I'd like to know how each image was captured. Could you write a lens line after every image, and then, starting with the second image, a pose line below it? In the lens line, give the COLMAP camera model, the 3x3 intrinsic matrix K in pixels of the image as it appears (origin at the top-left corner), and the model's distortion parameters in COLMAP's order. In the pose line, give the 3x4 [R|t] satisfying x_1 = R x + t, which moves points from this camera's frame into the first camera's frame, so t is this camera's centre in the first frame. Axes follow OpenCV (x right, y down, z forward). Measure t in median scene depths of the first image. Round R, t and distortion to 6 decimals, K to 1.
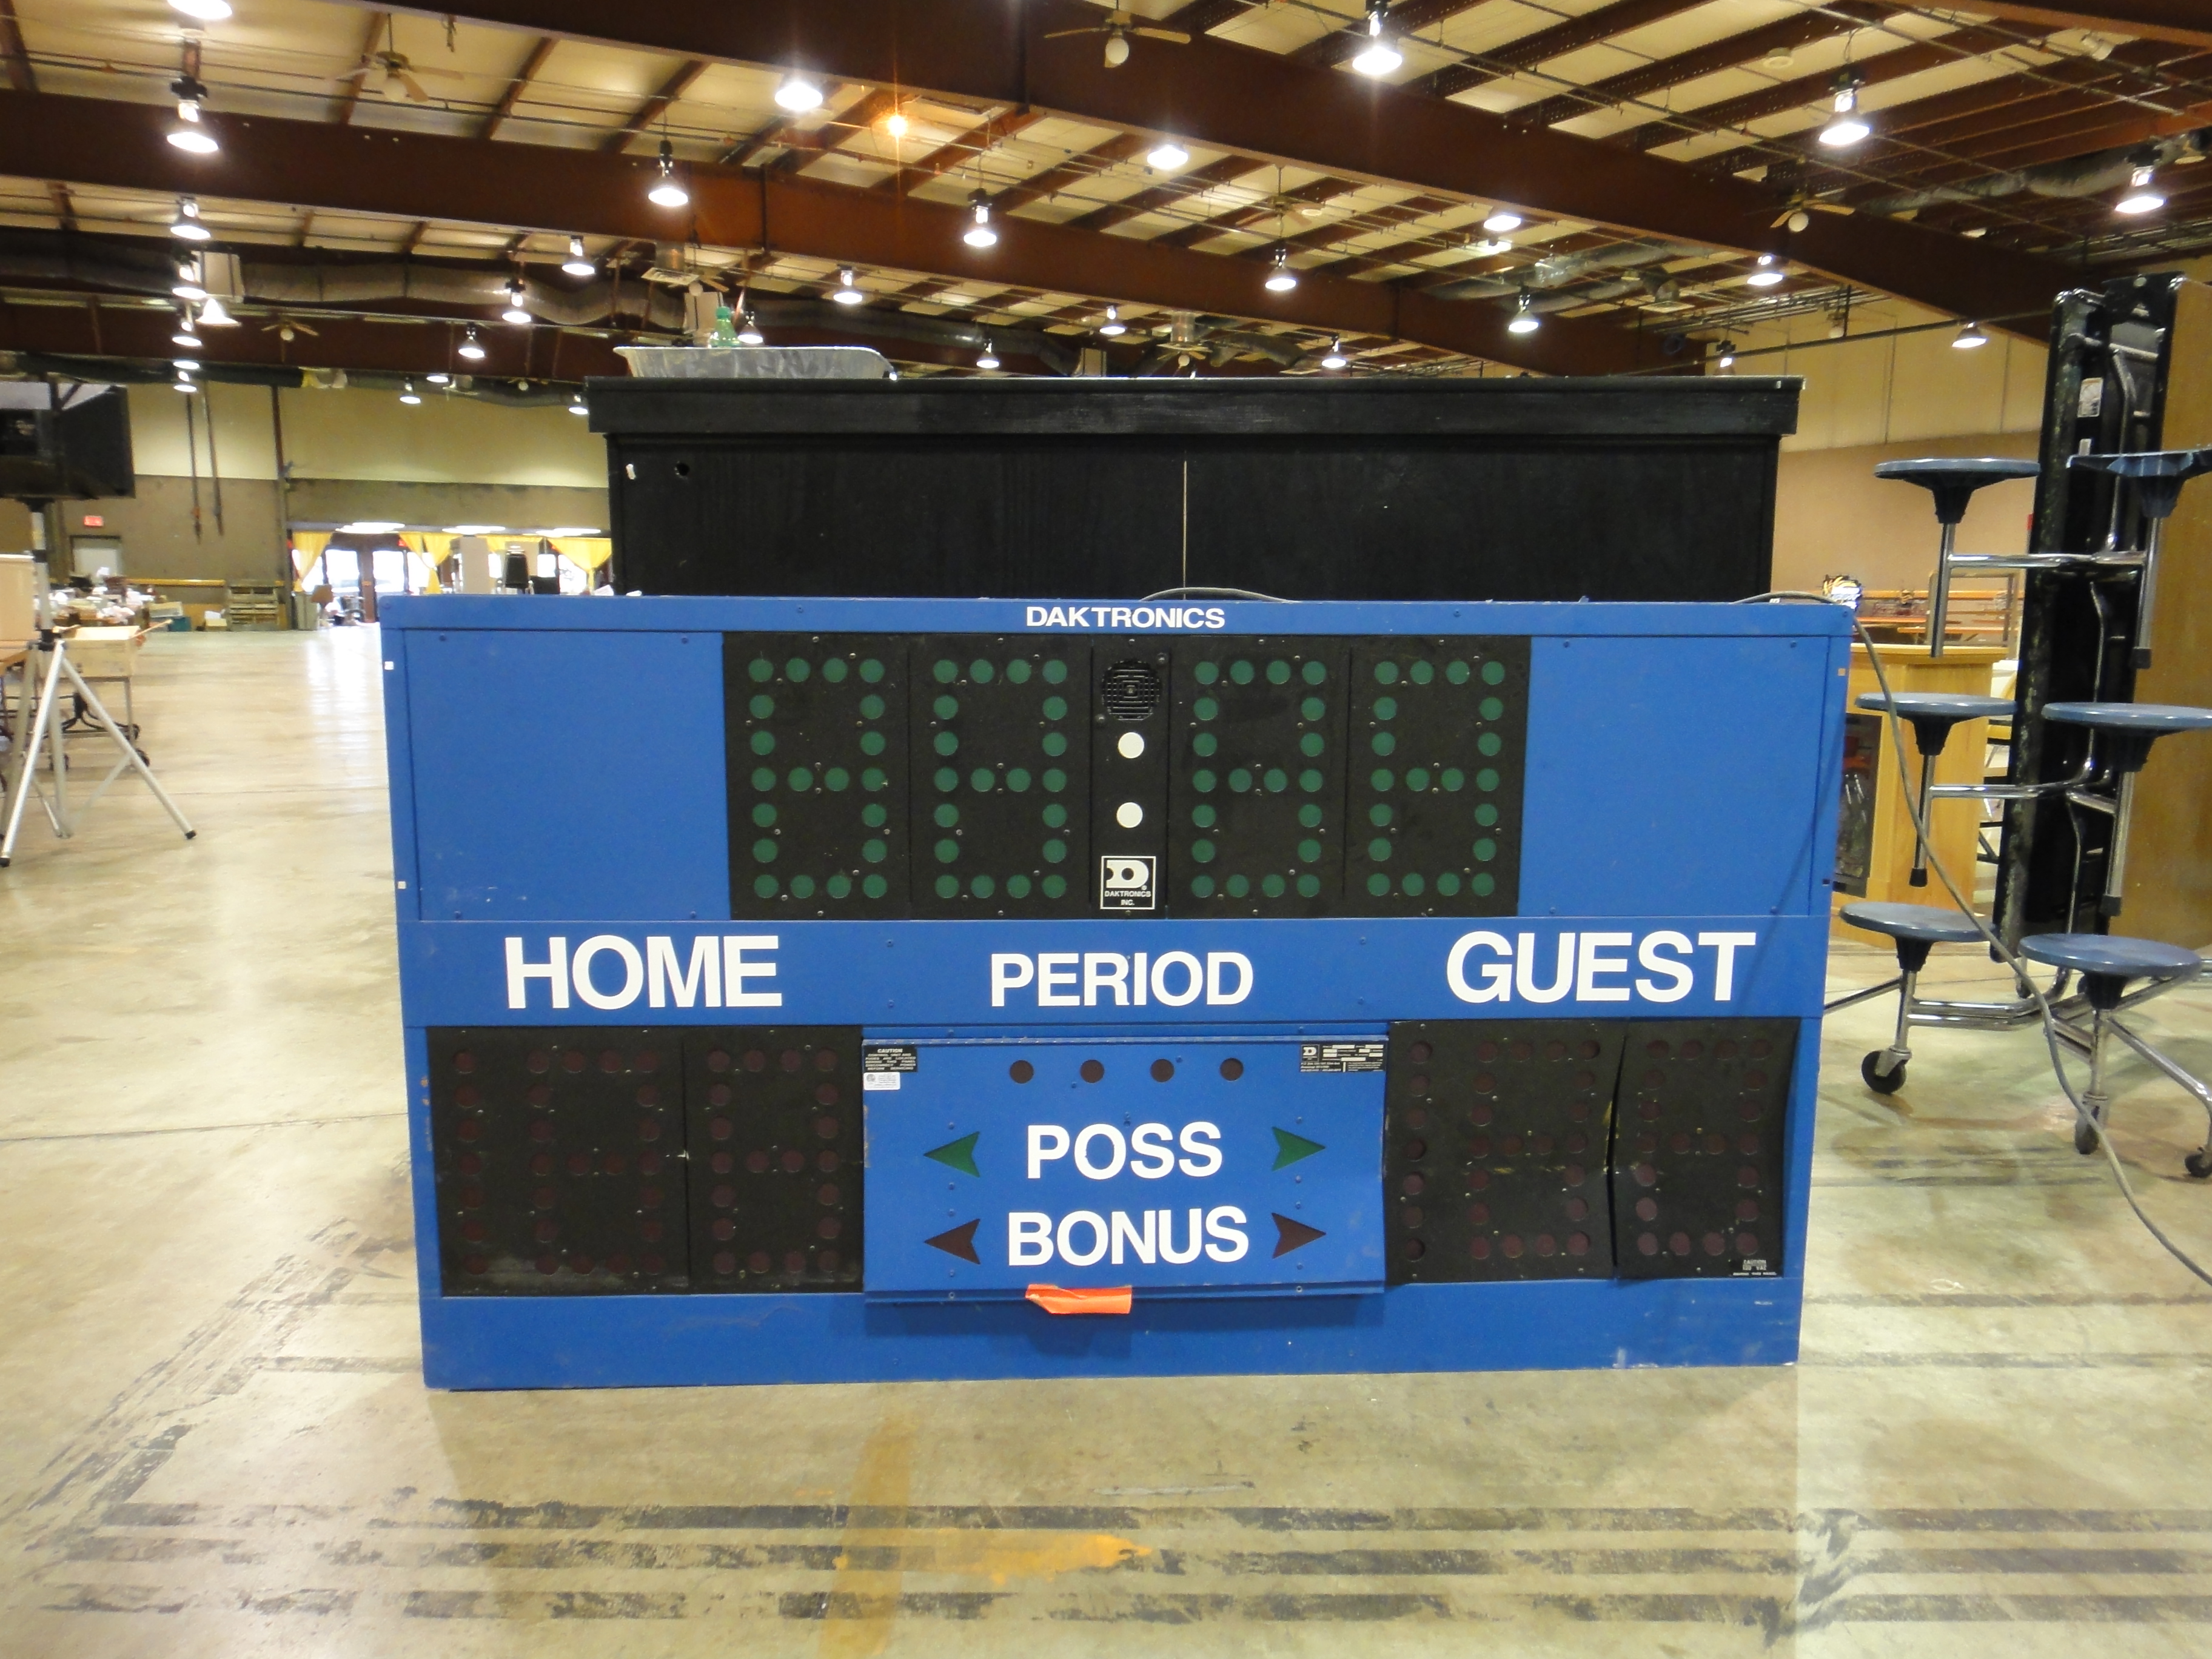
lens RADIAL K [[1552.5, 0, 1086.4], [0, 1552.5, 851.7], [0, 0, 1]] dist [0.018090, -0.001888]
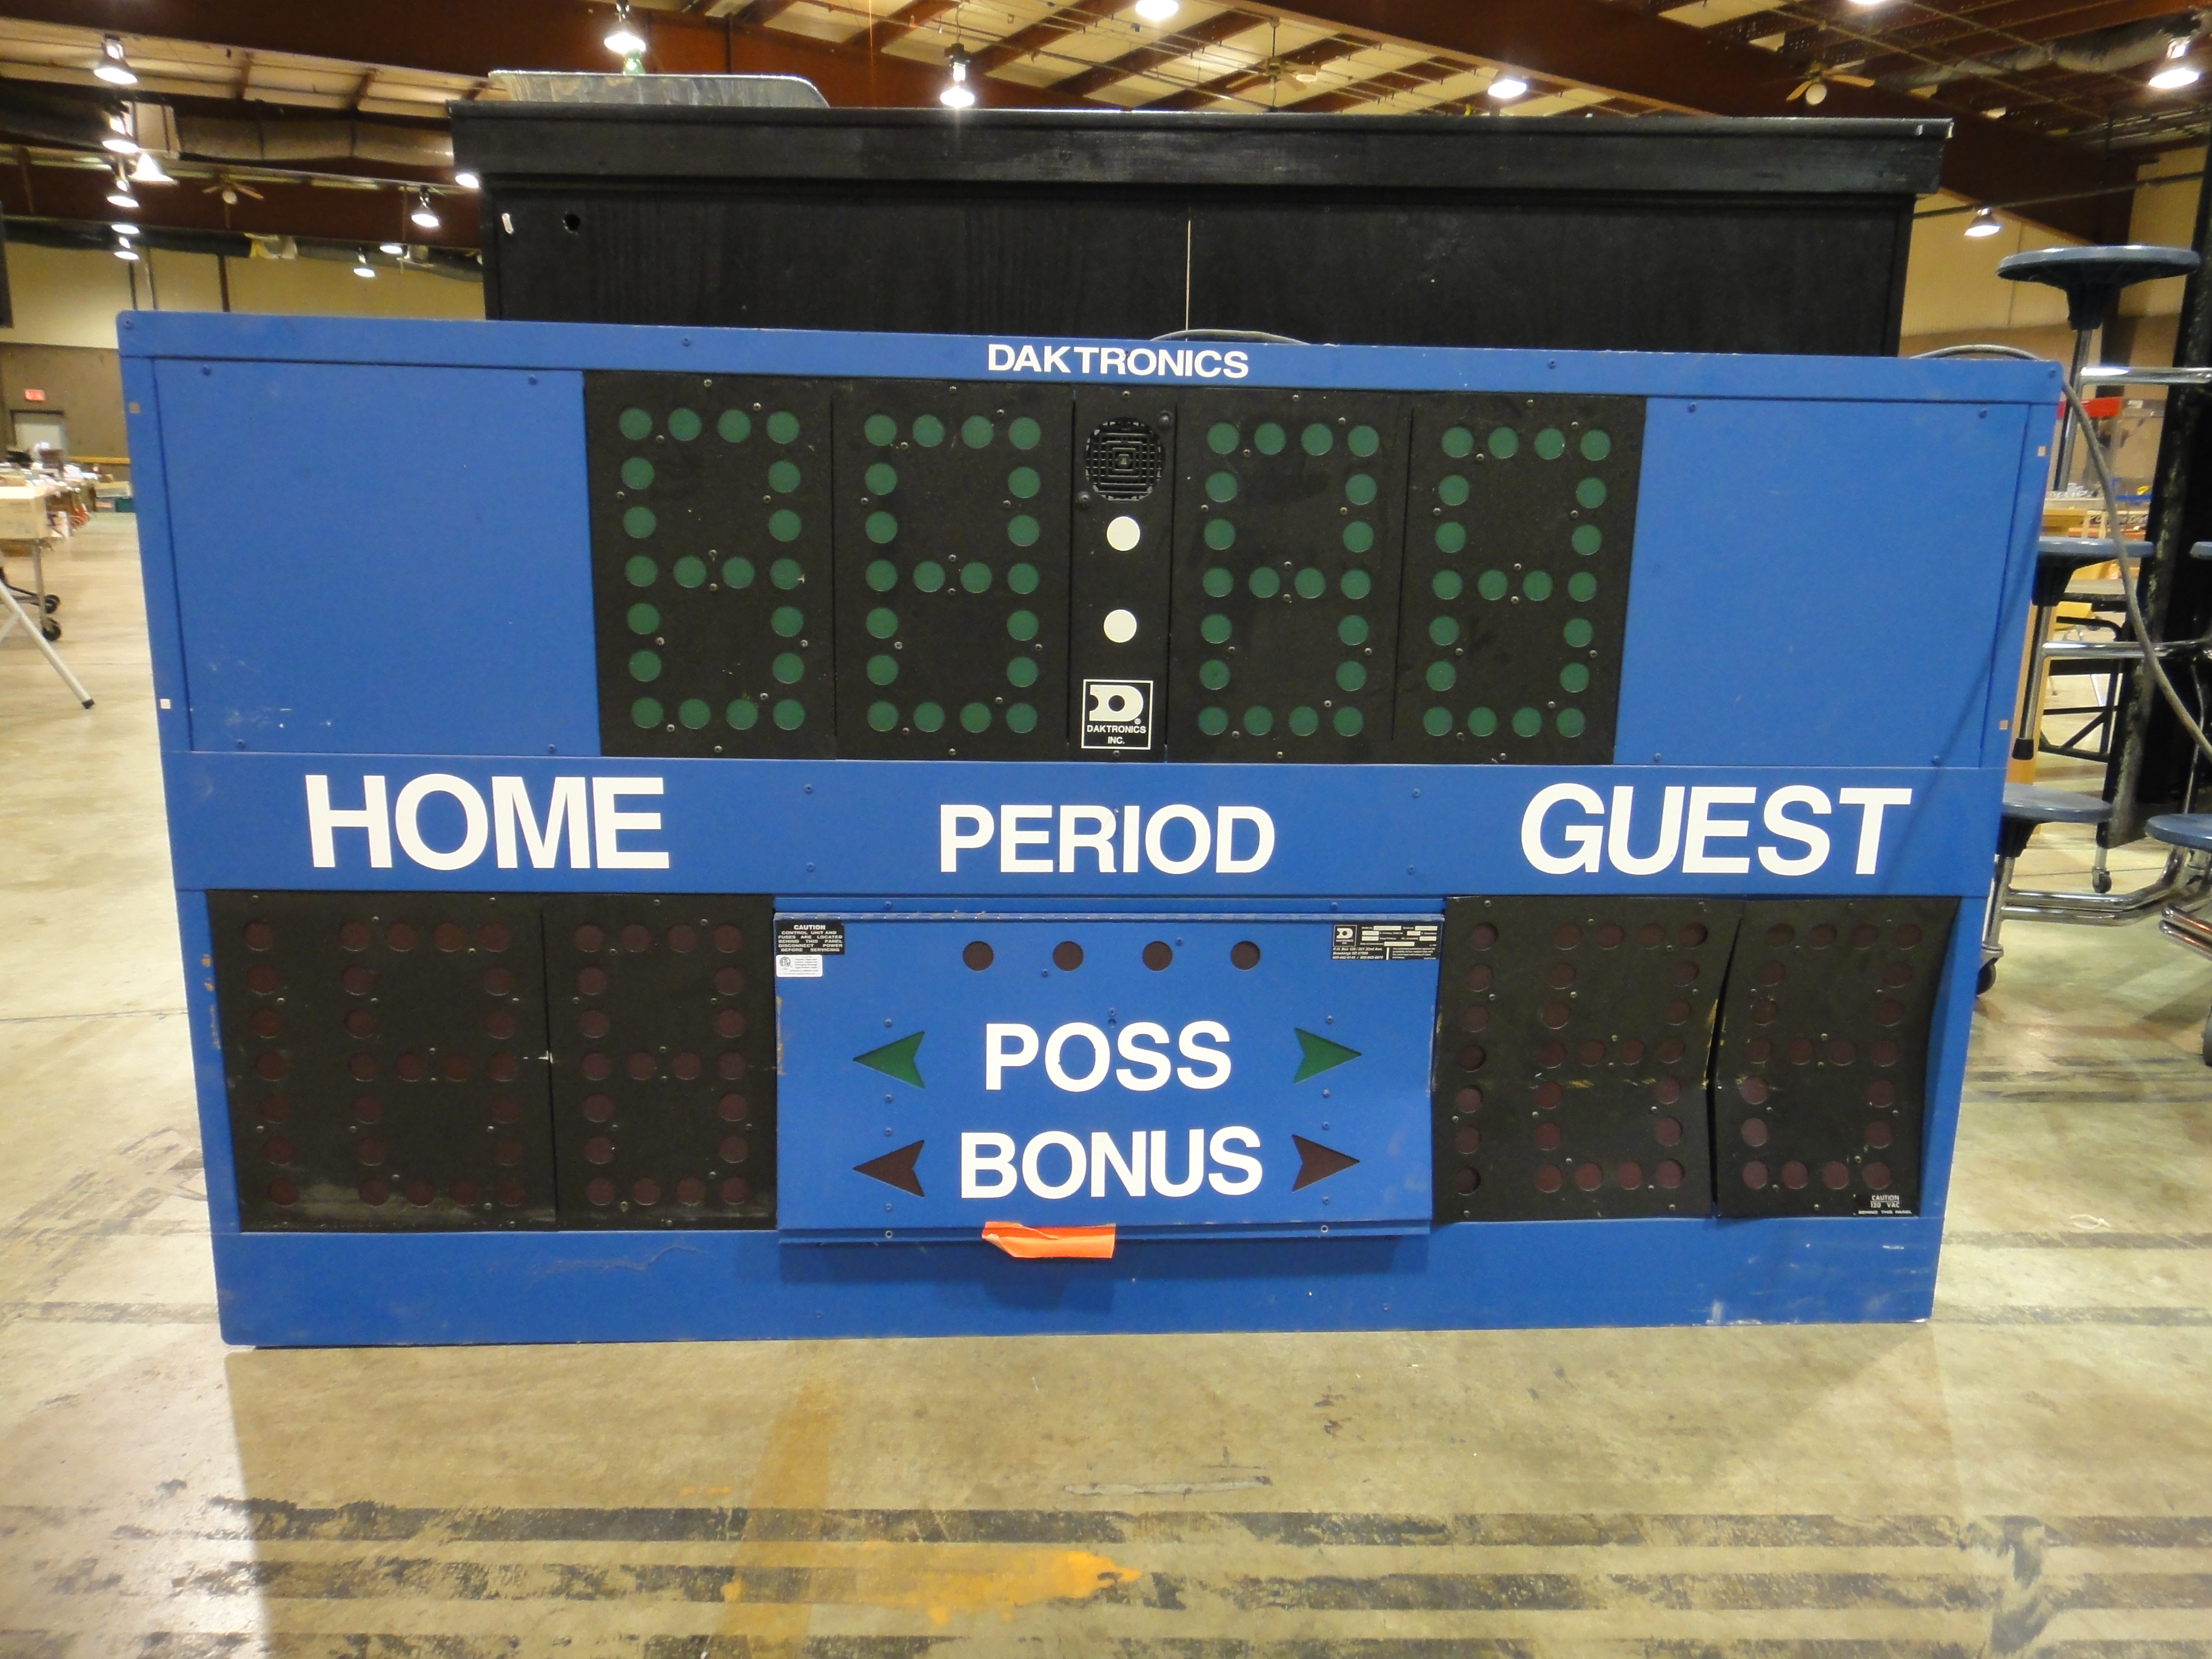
lens RADIAL K [[1552.5, 0, 1088.2], [0, 1552.5, 845.5], [0, 0, 1]] dist [0.018090, -0.001888]
pose [[0.999815, 0.009978, 0.016419, 0.000302], [-0.010912, 0.998266, 0.057838, 0.040208], [-0.015813, -0.058007, 0.998191, 0.220161]]
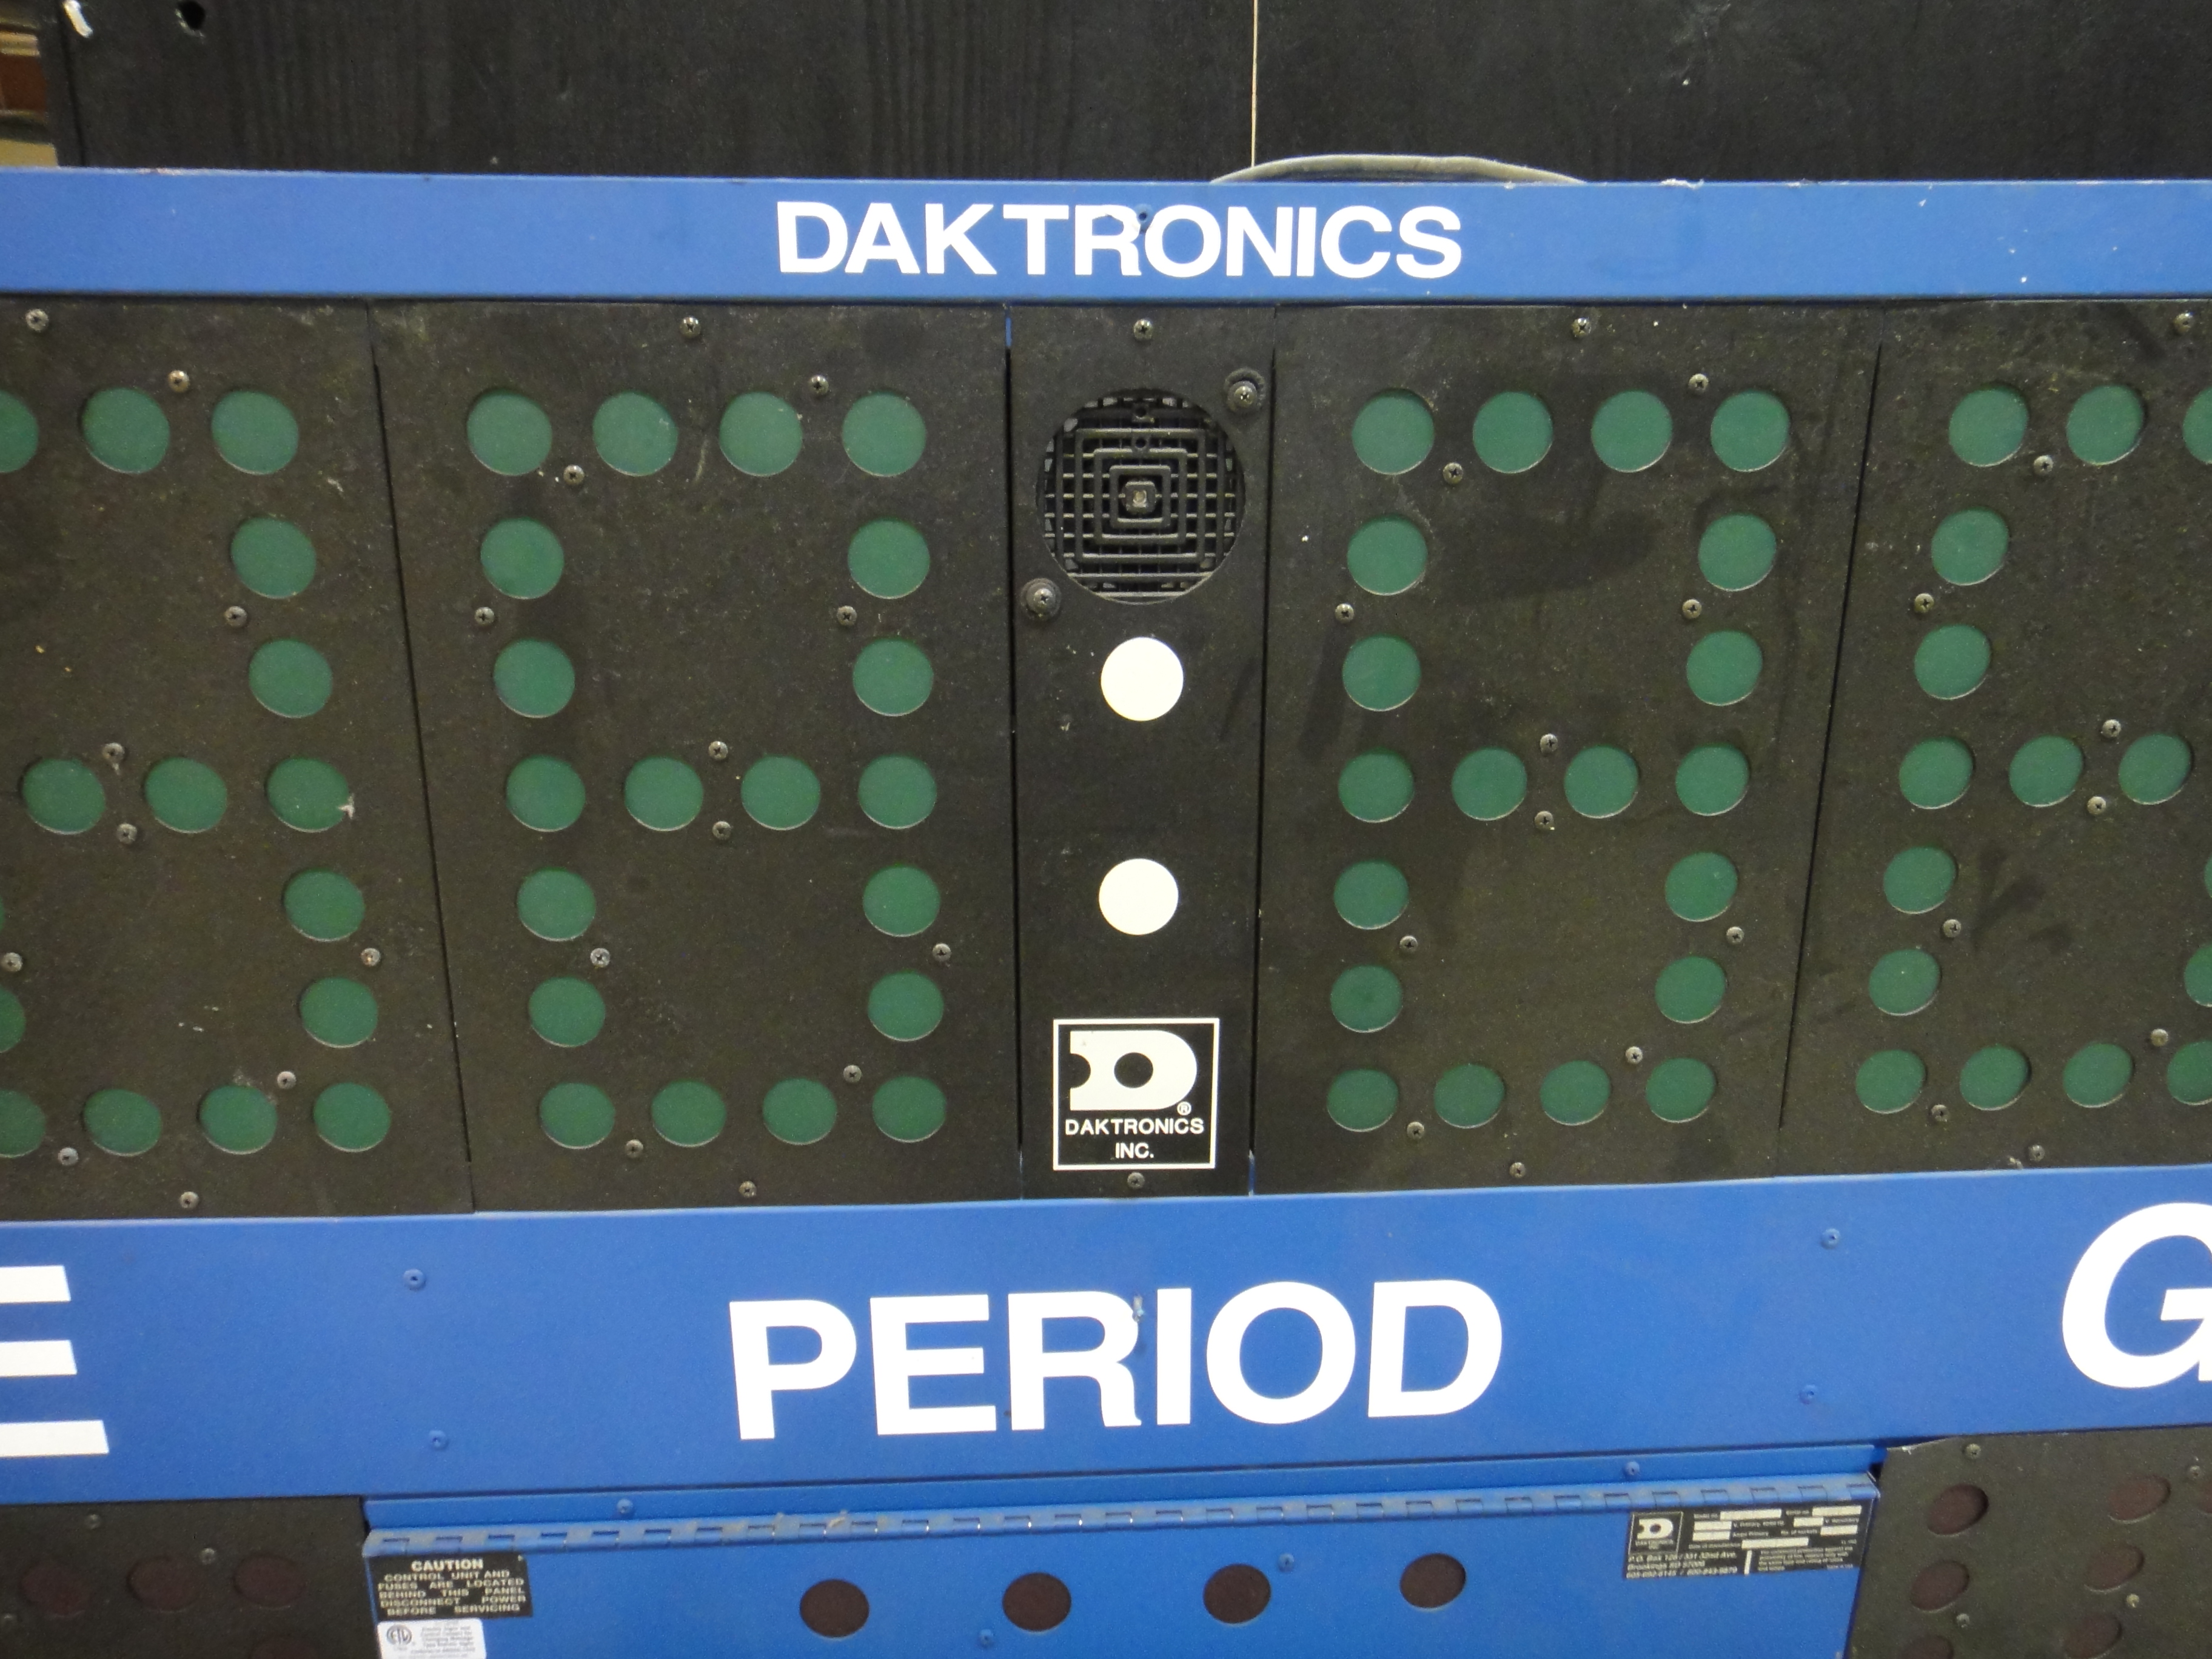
lens RADIAL K [[1552.5, 0, 1108.2], [0, 1552.5, 825.9], [0, 0, 1]] dist [0.018090, -0.001888]
pose [[0.999894, -0.011555, 0.008835, 0.018657], [0.010400, 0.992570, 0.121233, -0.075307], [-0.010170, -0.121128, 0.992585, 0.676004]]
